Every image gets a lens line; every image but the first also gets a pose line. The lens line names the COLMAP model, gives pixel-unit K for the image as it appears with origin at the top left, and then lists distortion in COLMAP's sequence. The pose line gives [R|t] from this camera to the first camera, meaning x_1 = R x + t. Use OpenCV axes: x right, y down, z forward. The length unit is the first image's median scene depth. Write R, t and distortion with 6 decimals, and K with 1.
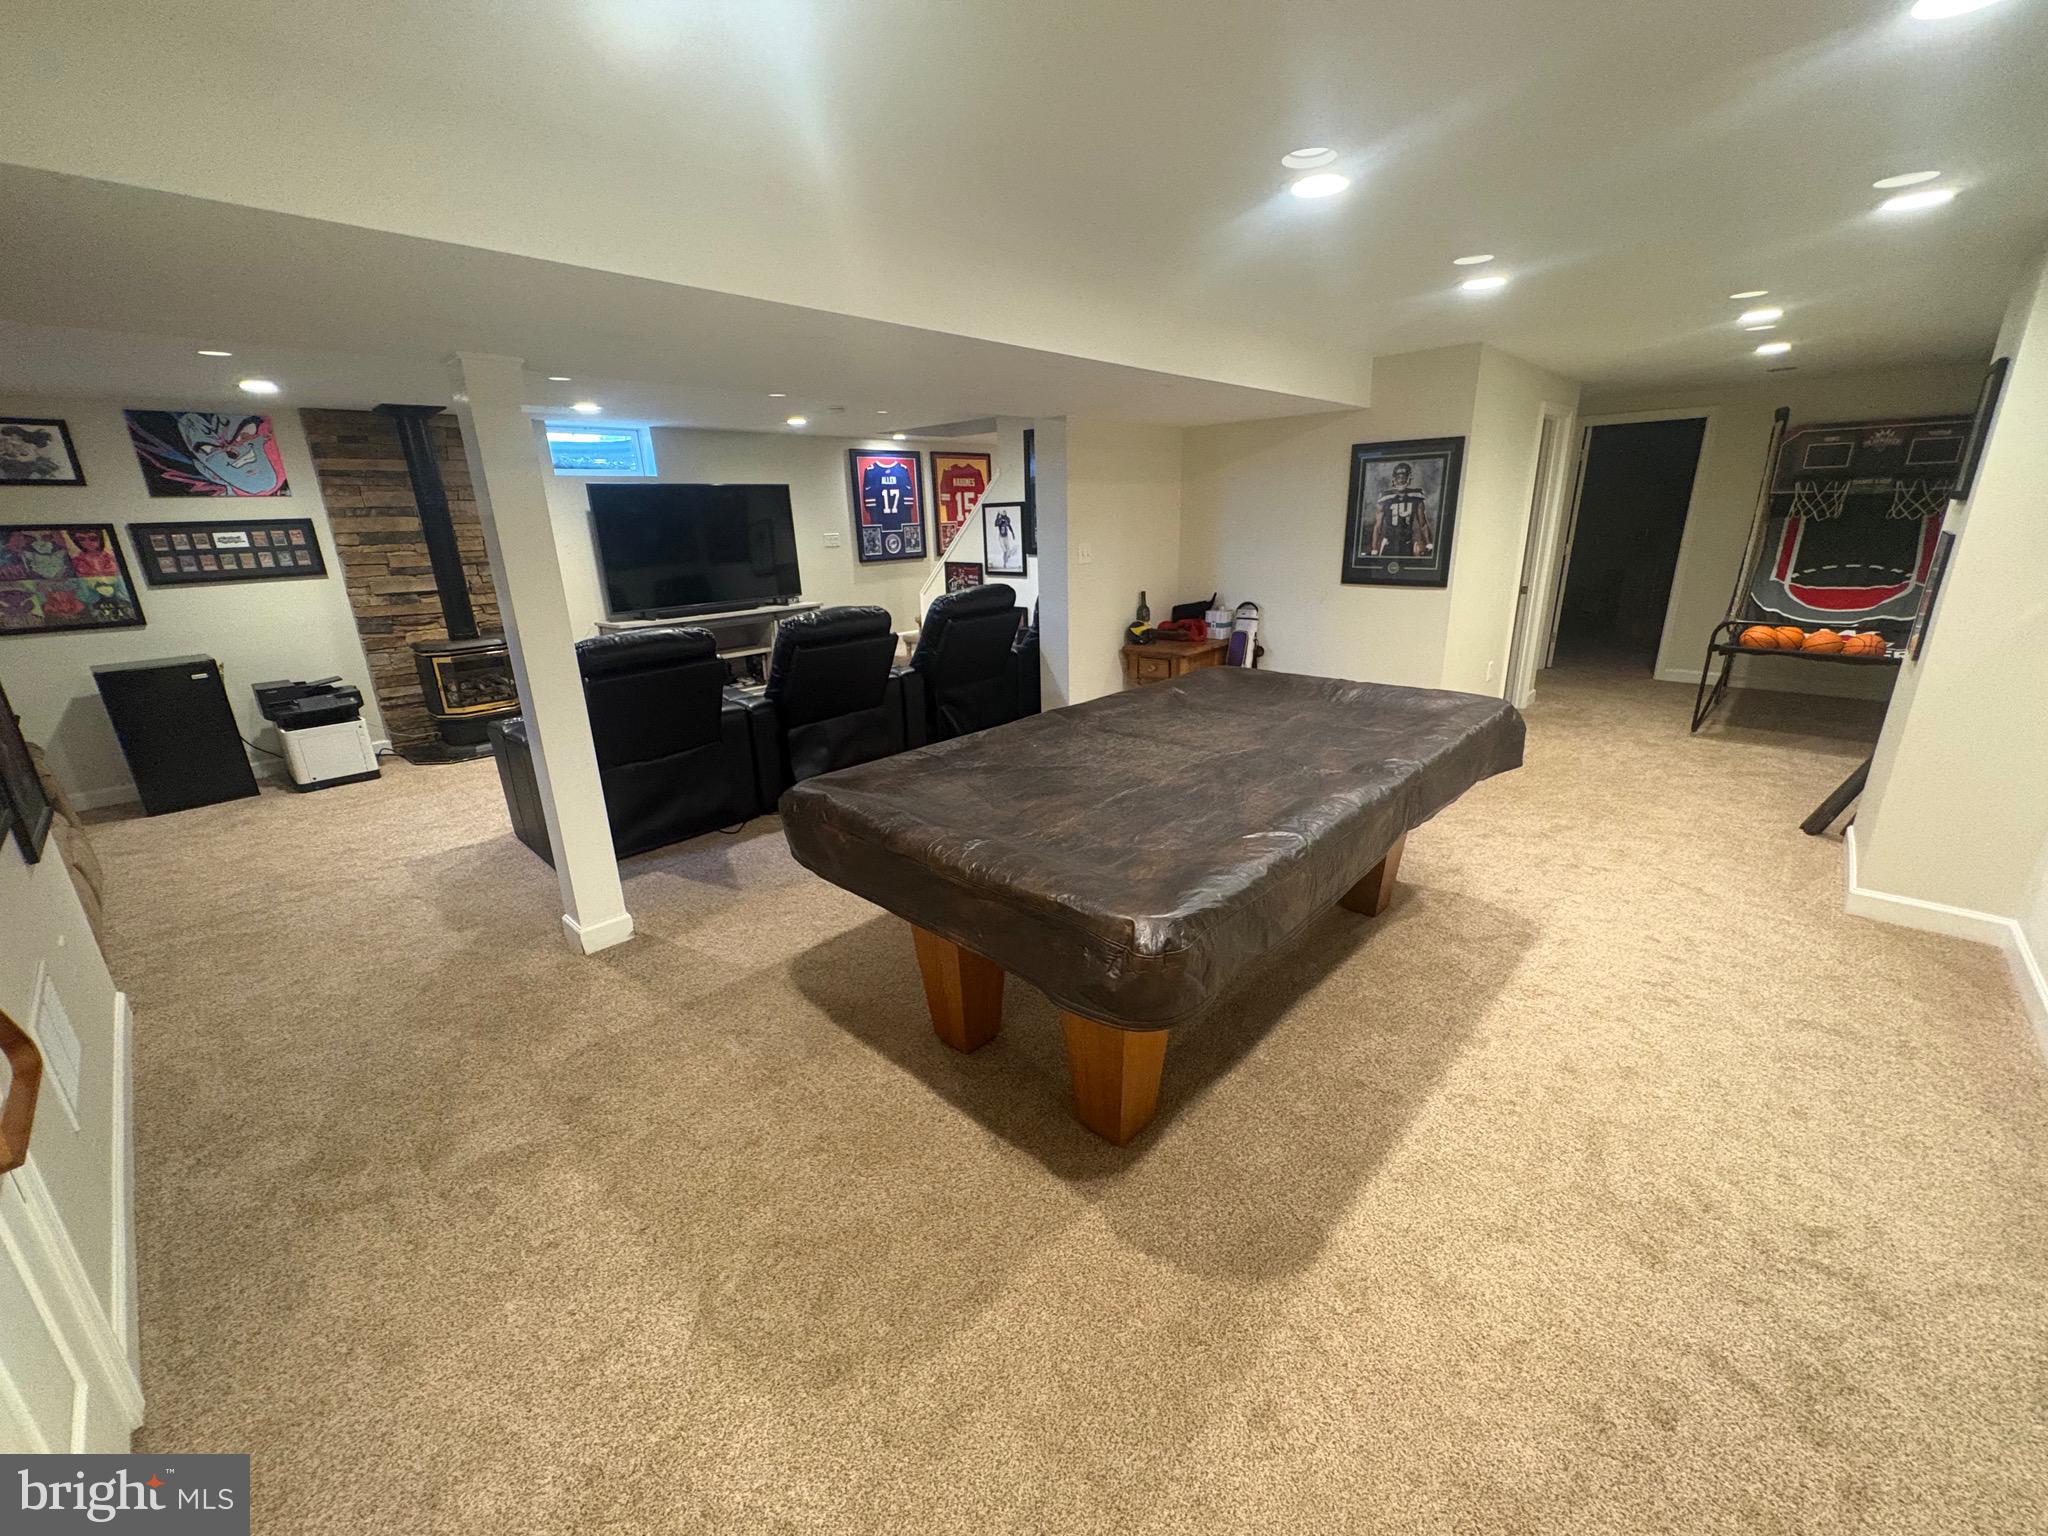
lens RADIAL K [[818.4, 0, 1033.6], [0, 818.4, 774.3], [0, 0, 1]] dist [0.001370, -0.000759]
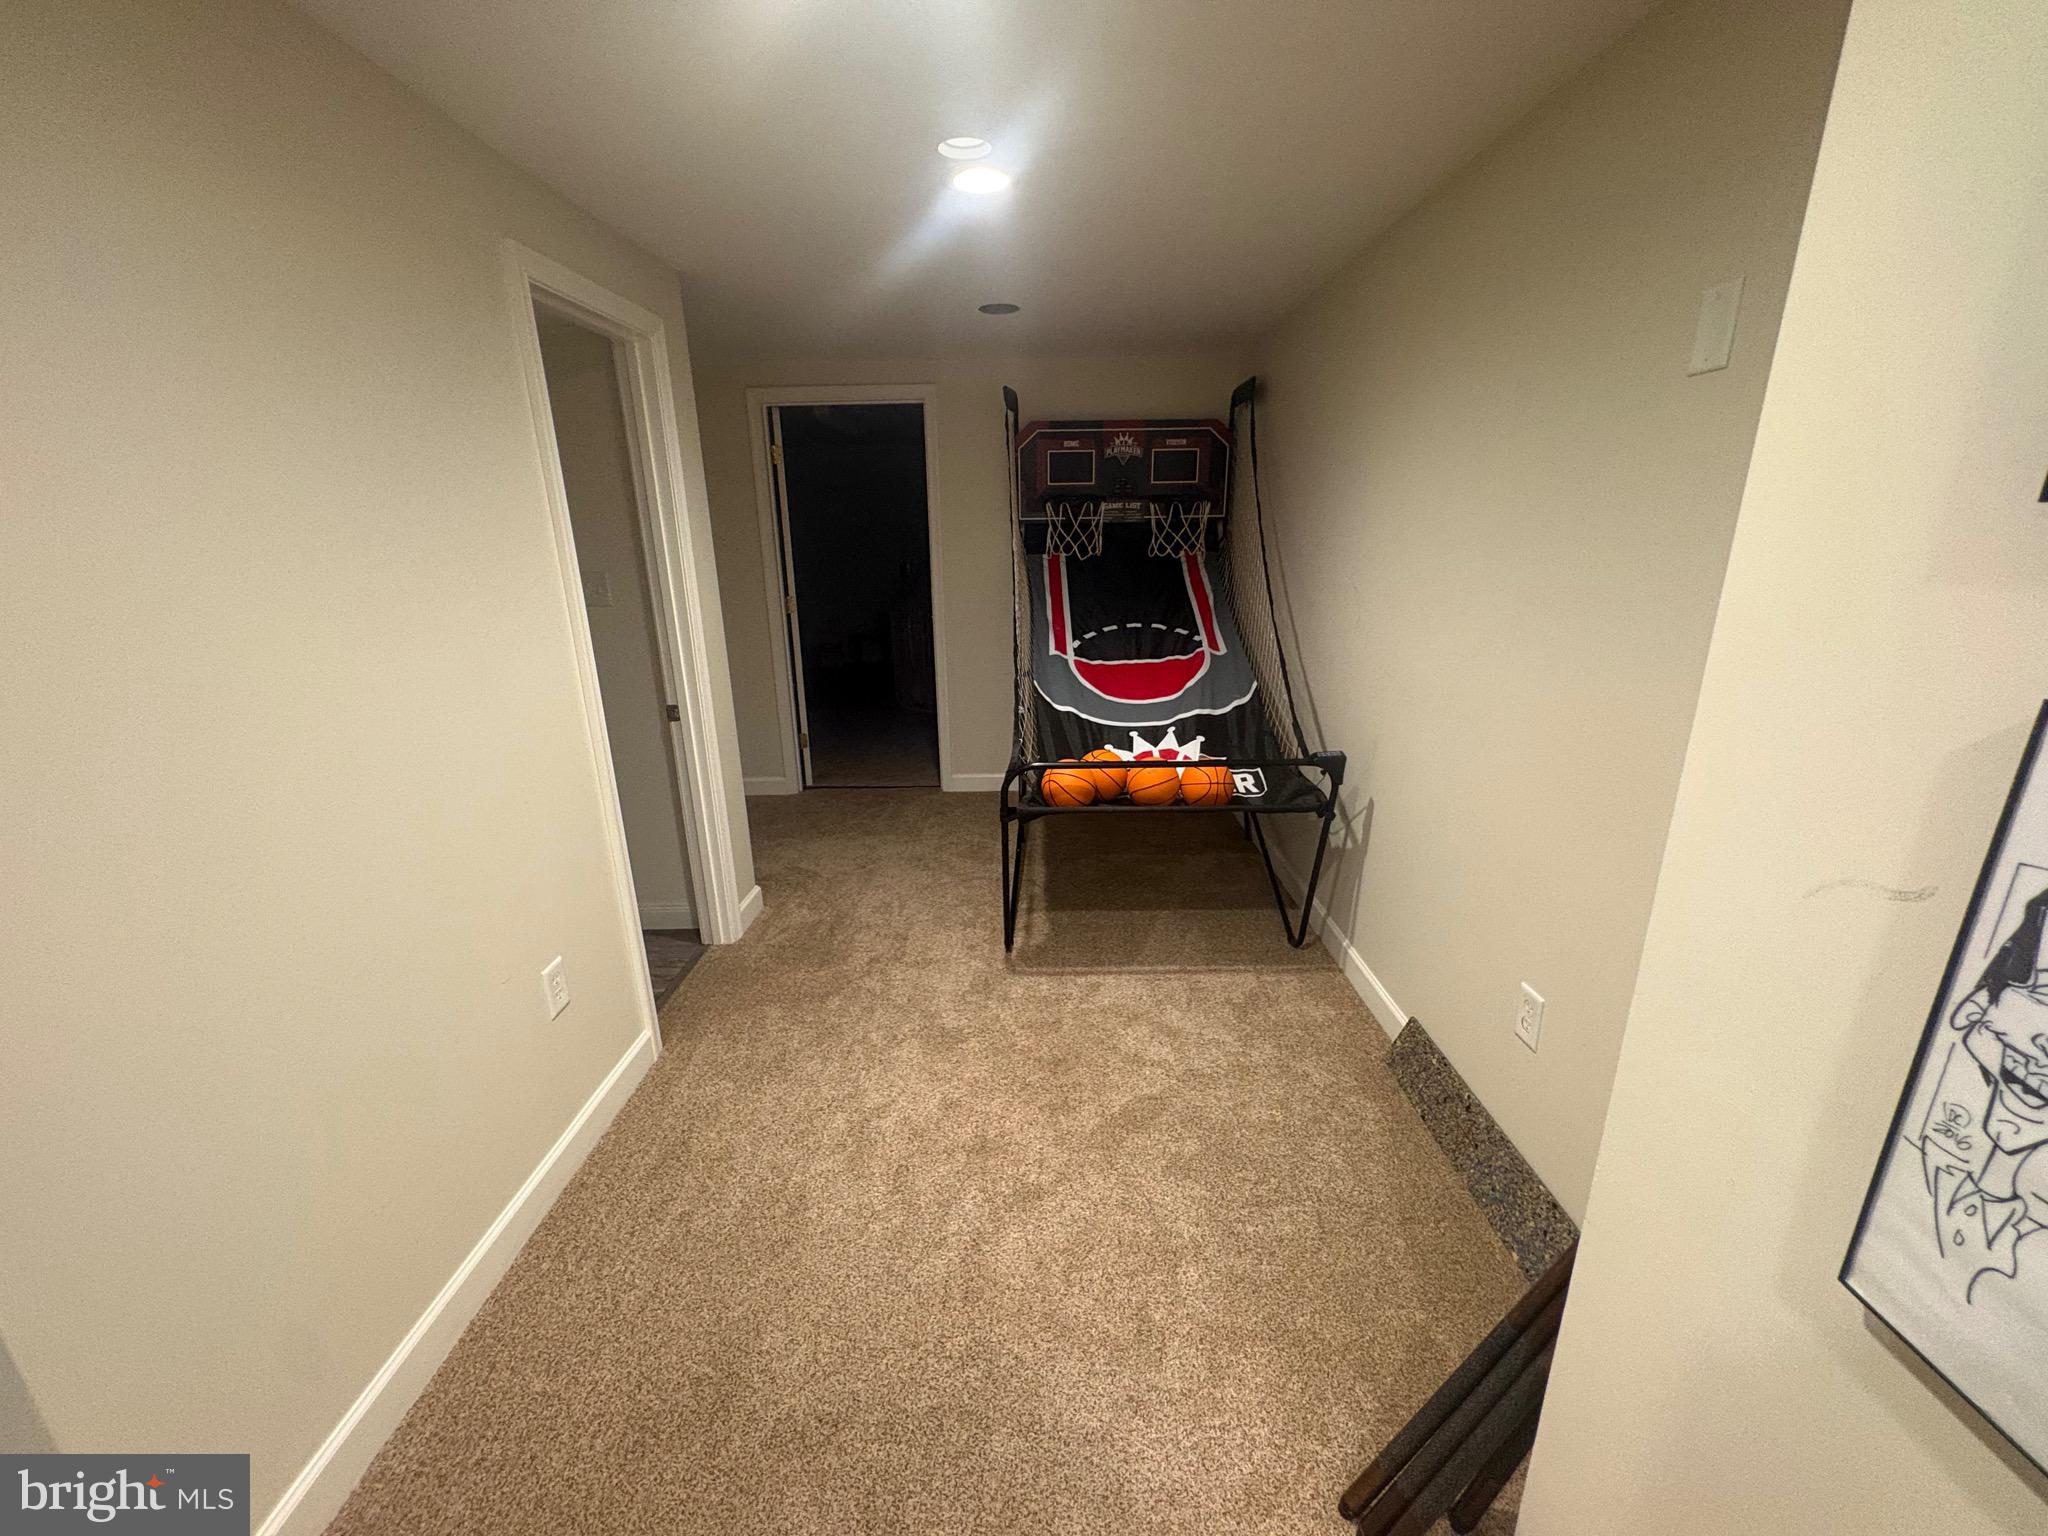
lens RADIAL K [[818.4, 0, 1028.7], [0, 818.4, 766.9], [0, 0, 1]] dist [0.001370, -0.000759]
pose [[0.738038, -0.179477, 0.650452, 0.455874], [0.199902, 0.978860, 0.043274, -0.181747], [-0.644468, 0.098089, 0.758313, 0.534723]]
